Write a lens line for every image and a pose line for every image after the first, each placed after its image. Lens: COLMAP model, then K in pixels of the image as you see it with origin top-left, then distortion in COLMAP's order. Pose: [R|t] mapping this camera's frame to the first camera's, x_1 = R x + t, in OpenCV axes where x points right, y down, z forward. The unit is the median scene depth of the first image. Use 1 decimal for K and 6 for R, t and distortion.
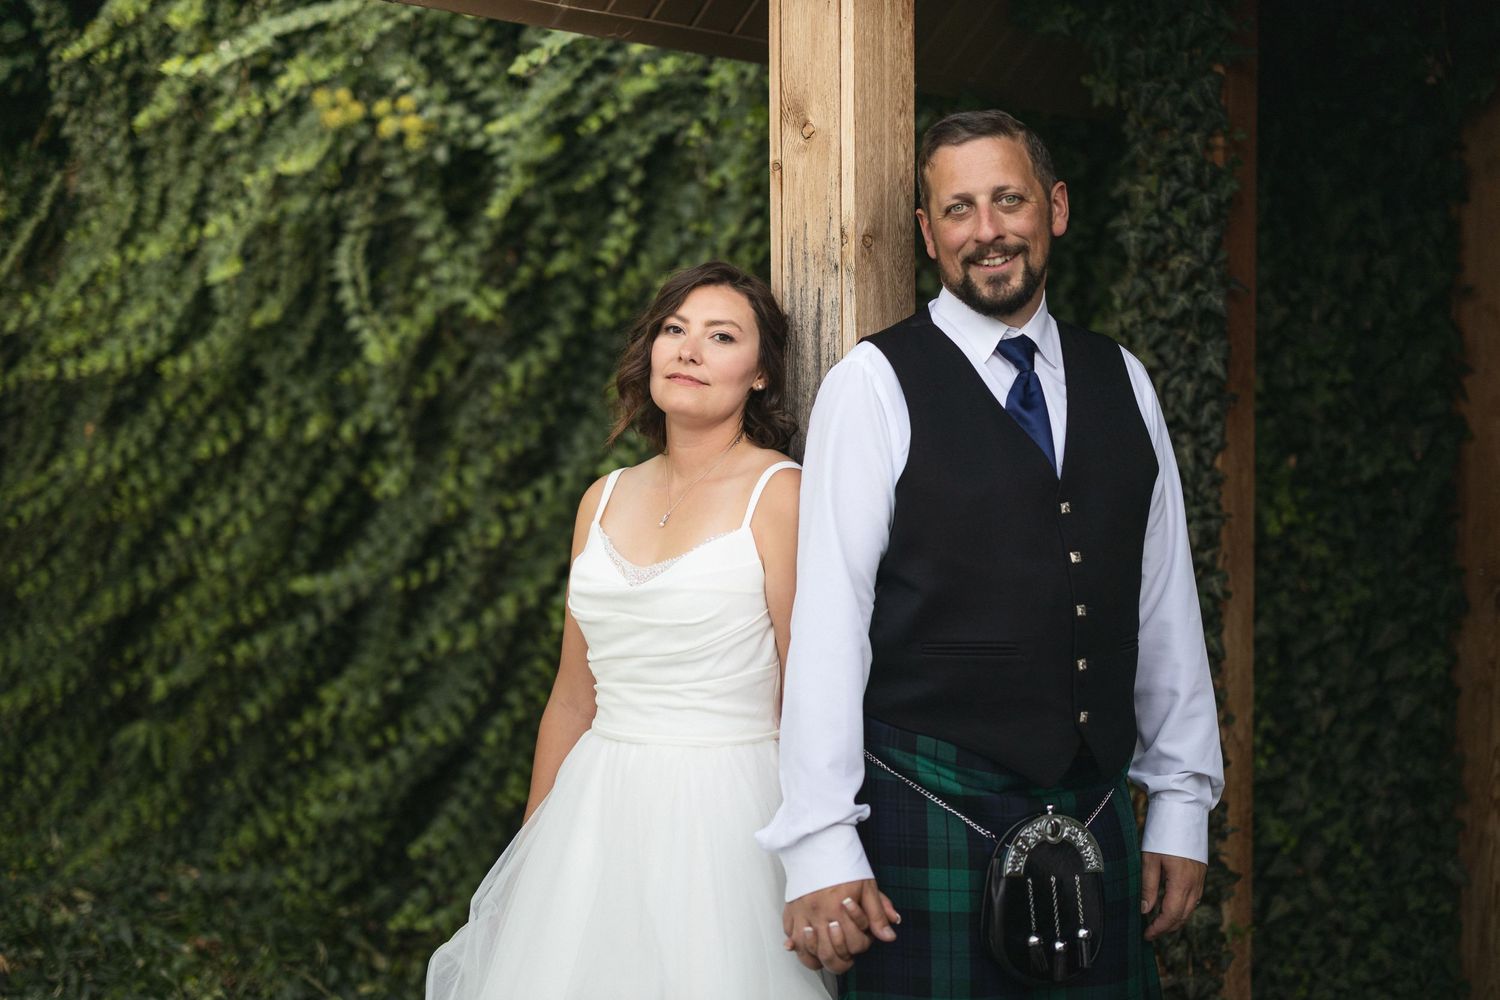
lens RADIAL K [[2239.4, 0, 750.0], [0, 2239.4, 500.0], [0, 0, 1]] dist [0.007272, 0.087000]
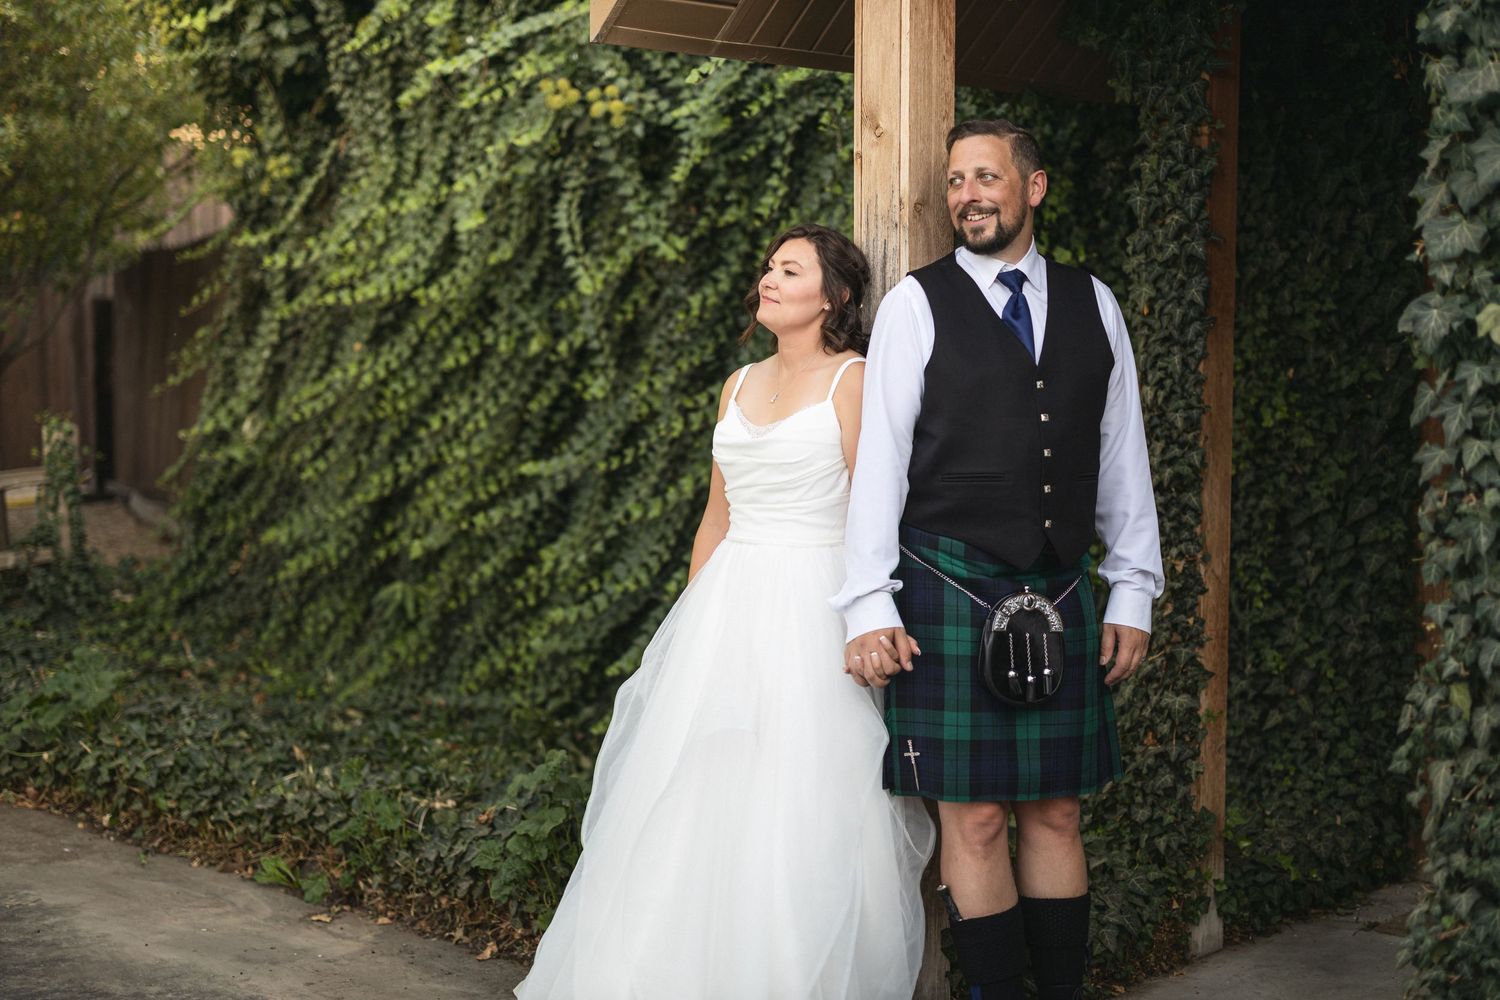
lens RADIAL K [[2436.9, 0, 750.0], [0, 2436.9, 500.0], [0, 0, 1]] dist [0.007633, 0.077103]
pose [[0.995020, 0.013270, -0.098787, 0.063394], [-0.011492, 0.999762, 0.018545, 0.029068], [0.099009, -0.017317, 0.994936, -0.368074]]
